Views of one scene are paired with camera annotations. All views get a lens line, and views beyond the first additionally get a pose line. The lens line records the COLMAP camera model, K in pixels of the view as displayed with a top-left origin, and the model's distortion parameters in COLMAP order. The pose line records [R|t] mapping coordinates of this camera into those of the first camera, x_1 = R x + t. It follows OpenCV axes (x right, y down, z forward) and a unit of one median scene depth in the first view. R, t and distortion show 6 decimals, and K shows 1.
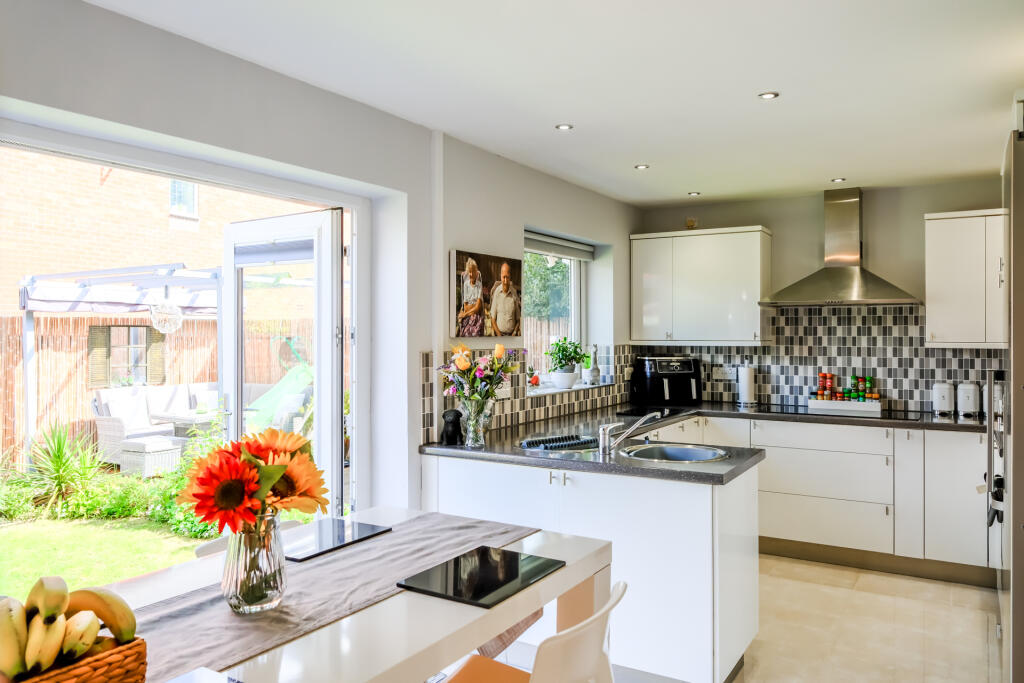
lens RADIAL K [[761.1, 0, 516.9], [0, 761.1, 329.9], [0, 0, 1]] dist [0.006816, -0.026631]
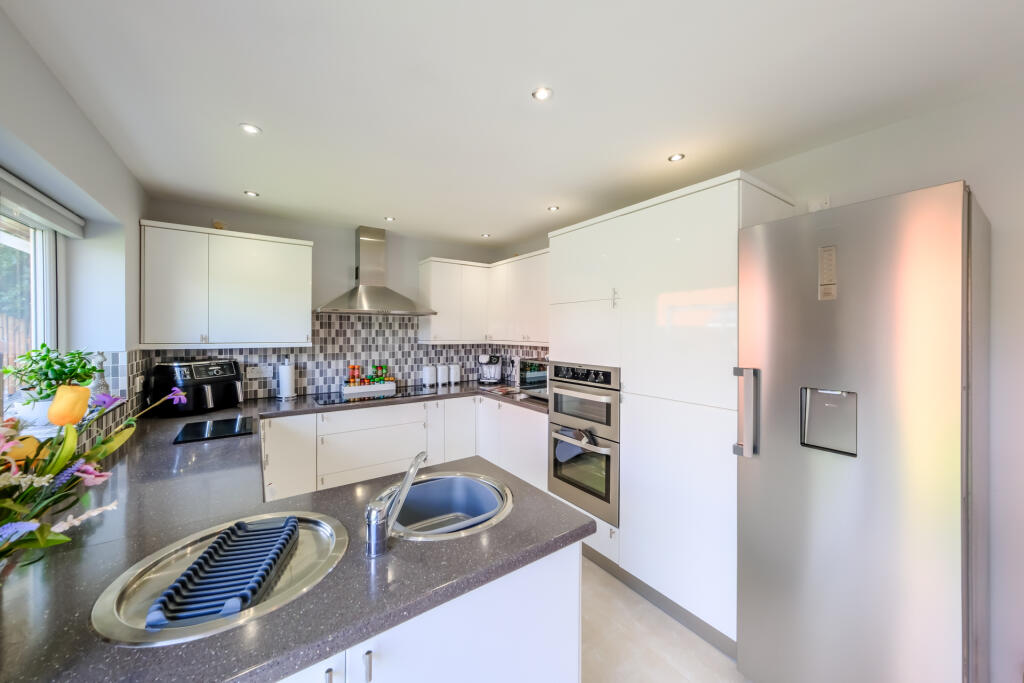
lens RADIAL K [[367.3, 0, 513.5], [0, 367.3, 332.9], [0, 0, 1]] dist [0.001310, 0.000191]
pose [[0.407736, -0.001561, 0.913099, -0.064021], [-0.006677, 0.999967, 0.004692, -0.004024], [-0.913076, -0.008010, 0.407712, 0.508423]]
